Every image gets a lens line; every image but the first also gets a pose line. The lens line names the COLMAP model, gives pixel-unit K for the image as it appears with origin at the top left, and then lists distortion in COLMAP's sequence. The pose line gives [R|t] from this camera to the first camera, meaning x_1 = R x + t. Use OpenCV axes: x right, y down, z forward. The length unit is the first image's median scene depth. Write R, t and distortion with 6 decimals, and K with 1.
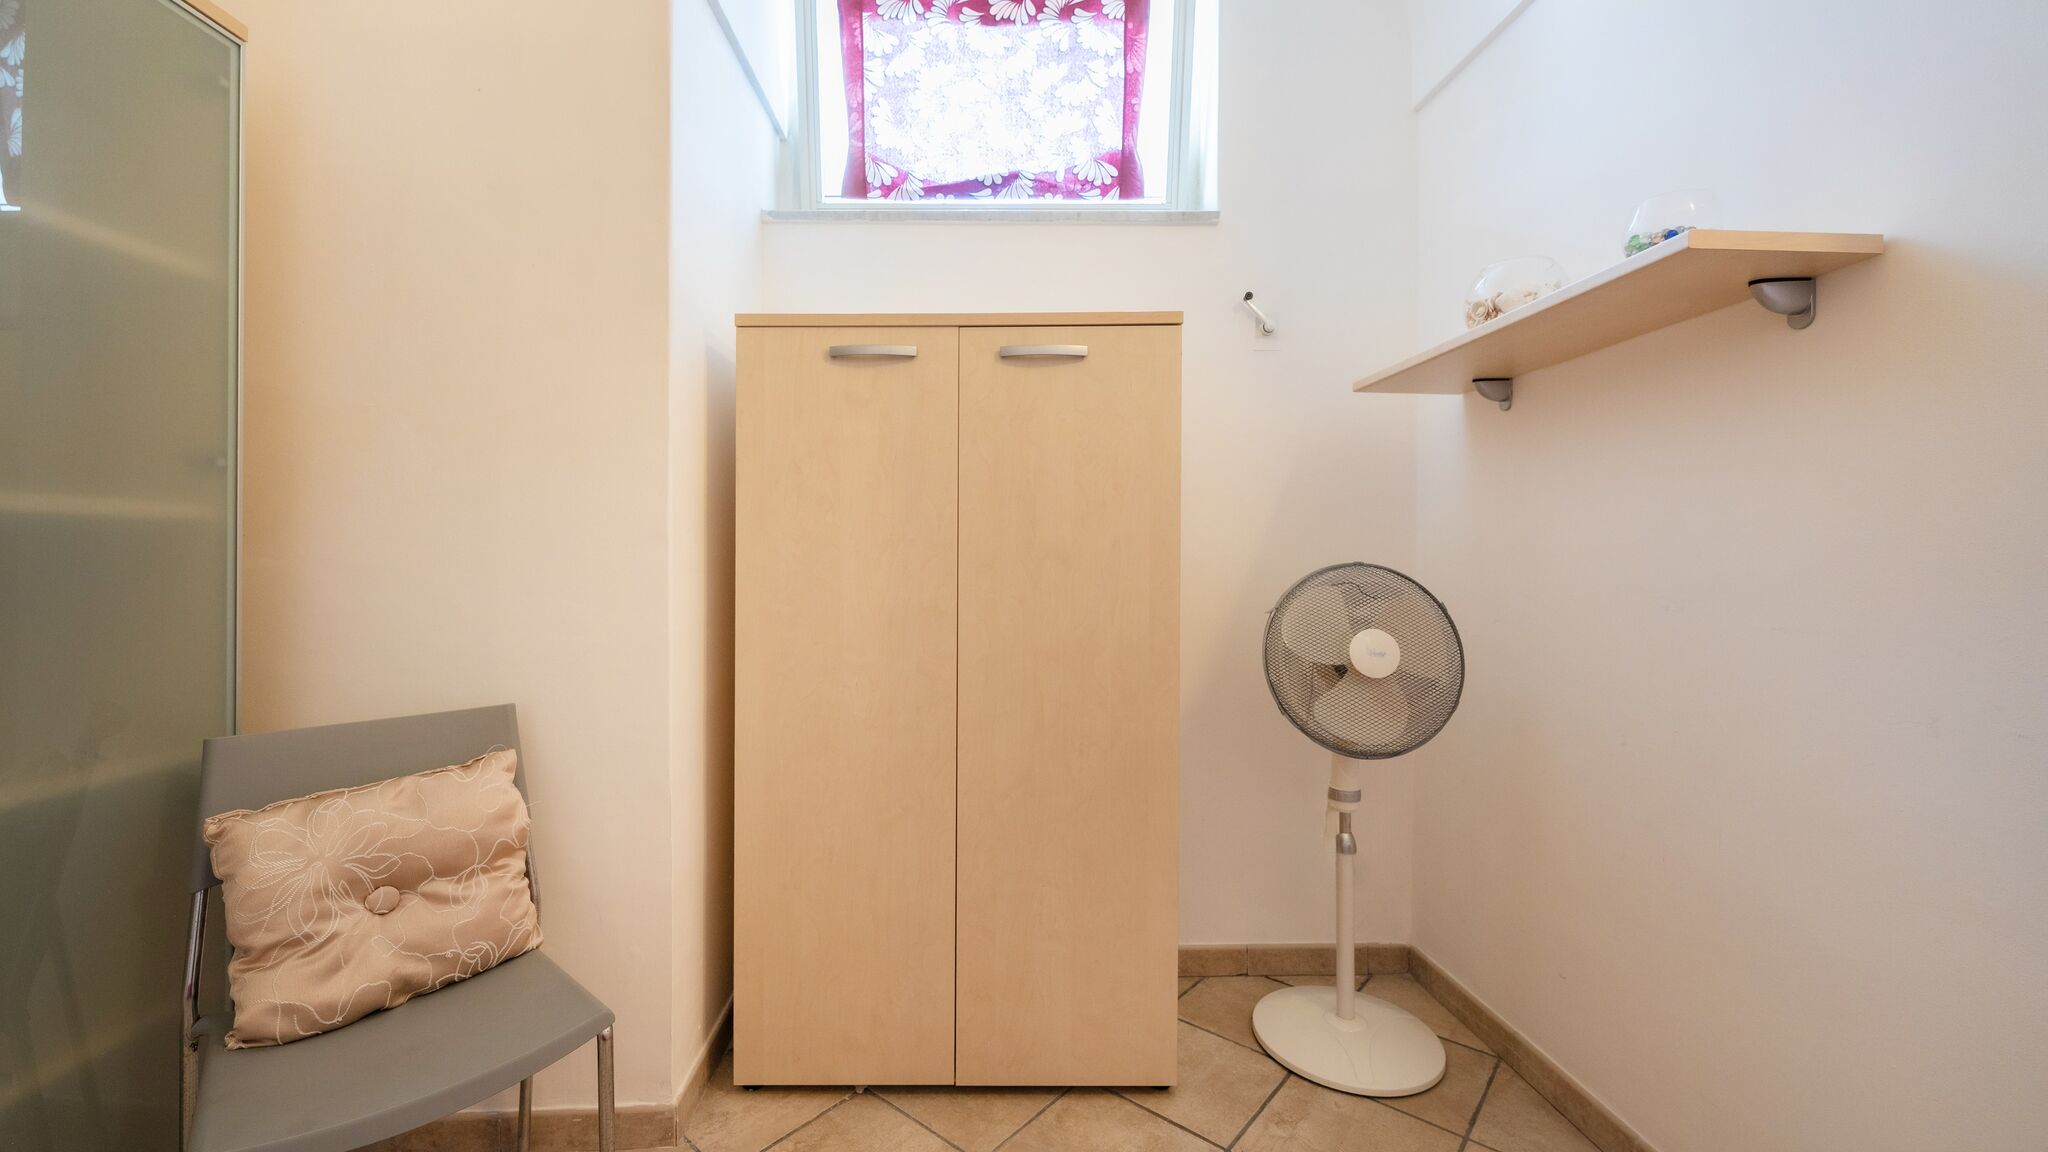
lens RADIAL K [[836.8, 0, 998.3], [0, 836.8, 553.4], [0, 0, 1]] dist [-0.001260, 0.000018]
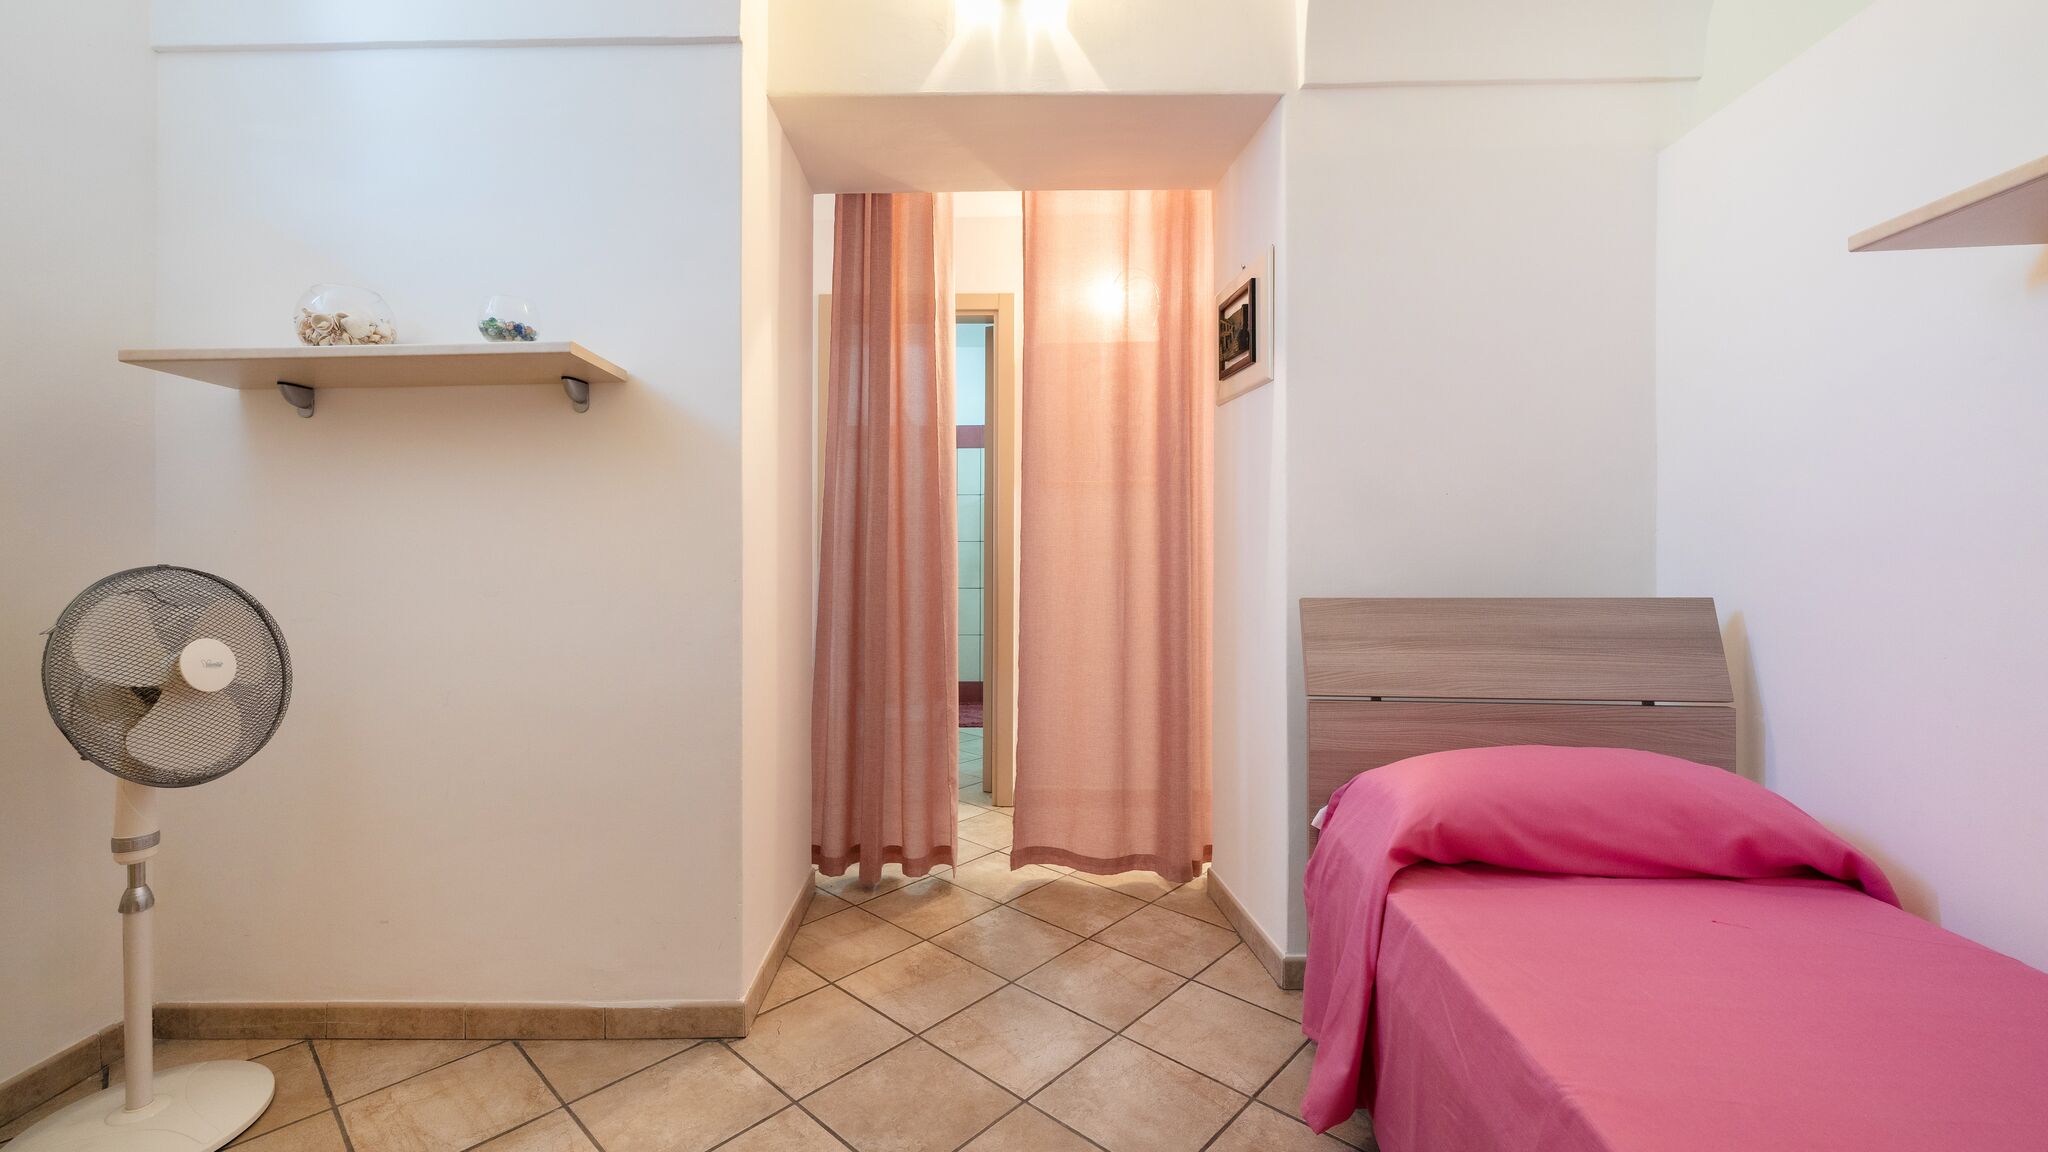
lens RADIAL K [[836.8, 0, 988.5], [0, 836.8, 556.8], [0, 0, 1]] dist [-0.001260, 0.000018]
pose [[0.034871, -0.003394, 0.999386, -0.424354], [0.005327, 0.999981, 0.003210, 0.003637], [-0.999378, 0.005211, 0.034888, 0.120291]]
